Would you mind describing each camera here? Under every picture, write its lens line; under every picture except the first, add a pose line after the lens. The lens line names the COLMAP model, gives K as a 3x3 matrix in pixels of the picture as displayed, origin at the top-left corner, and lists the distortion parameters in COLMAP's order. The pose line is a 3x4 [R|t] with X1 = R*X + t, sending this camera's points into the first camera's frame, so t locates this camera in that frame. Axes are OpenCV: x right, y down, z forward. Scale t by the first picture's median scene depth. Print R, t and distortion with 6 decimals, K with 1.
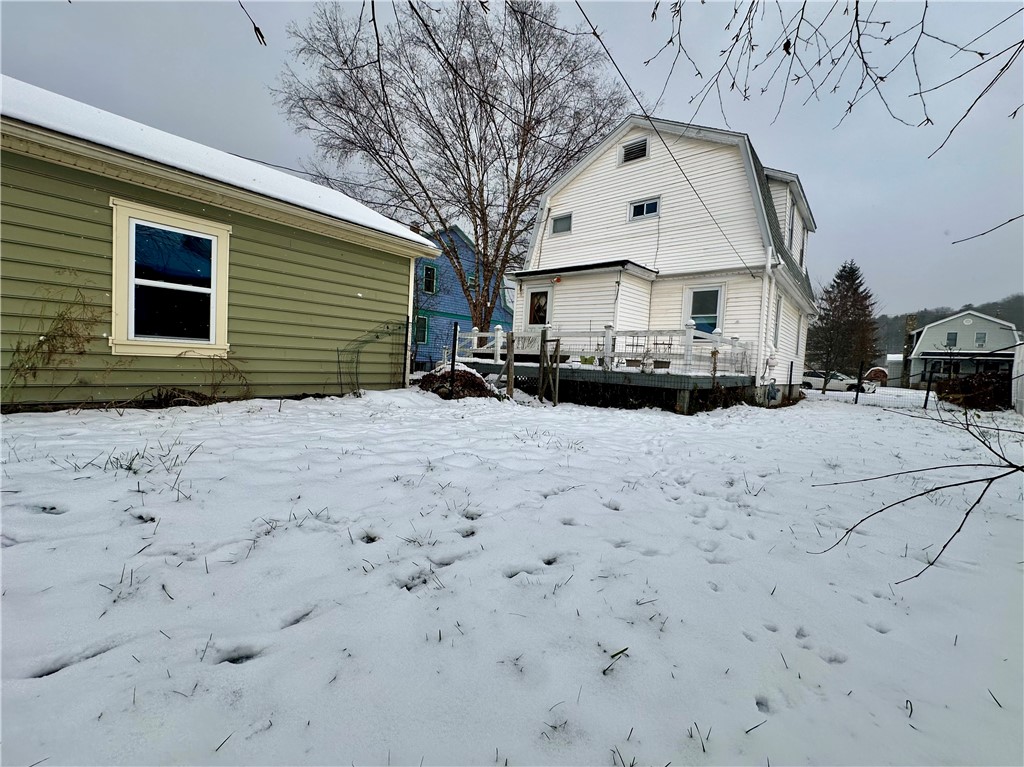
lens RADIAL K [[417.6, 0, 512.8], [0, 417.6, 381.9], [0, 0, 1]] dist [-0.001812, 0.000138]
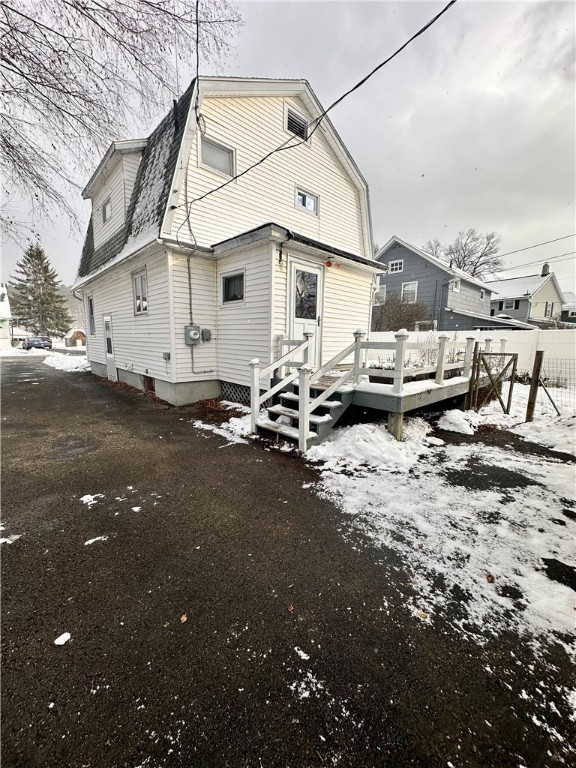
lens RADIAL K [[305.4, 0, 288.1], [0, 305.4, 384.9], [0, 0, 1]] dist [-0.001182, 0.000084]
pose [[0.105970, -0.198272, 0.974402, -0.612549], [0.040866, 0.979960, 0.194959, -0.166974], [-0.993529, 0.019160, 0.111949, 1.238355]]
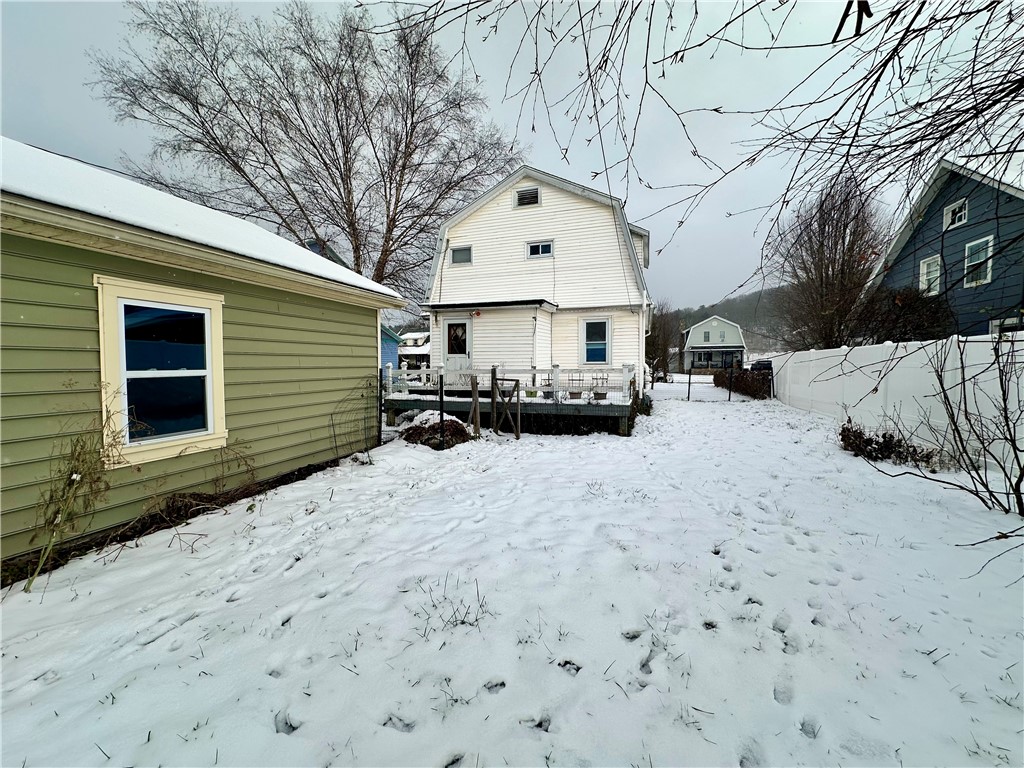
lens RADIAL K [[407.2, 0, 512.4], [0, 407.2, 382.3], [0, 0, 1]] dist [-0.001182, 0.000084]
pose [[0.923853, -0.073159, 0.375689, -0.257889], [0.072219, 0.997251, 0.016606, -0.093531], [-0.375871, 0.011790, 0.926597, -0.006717]]
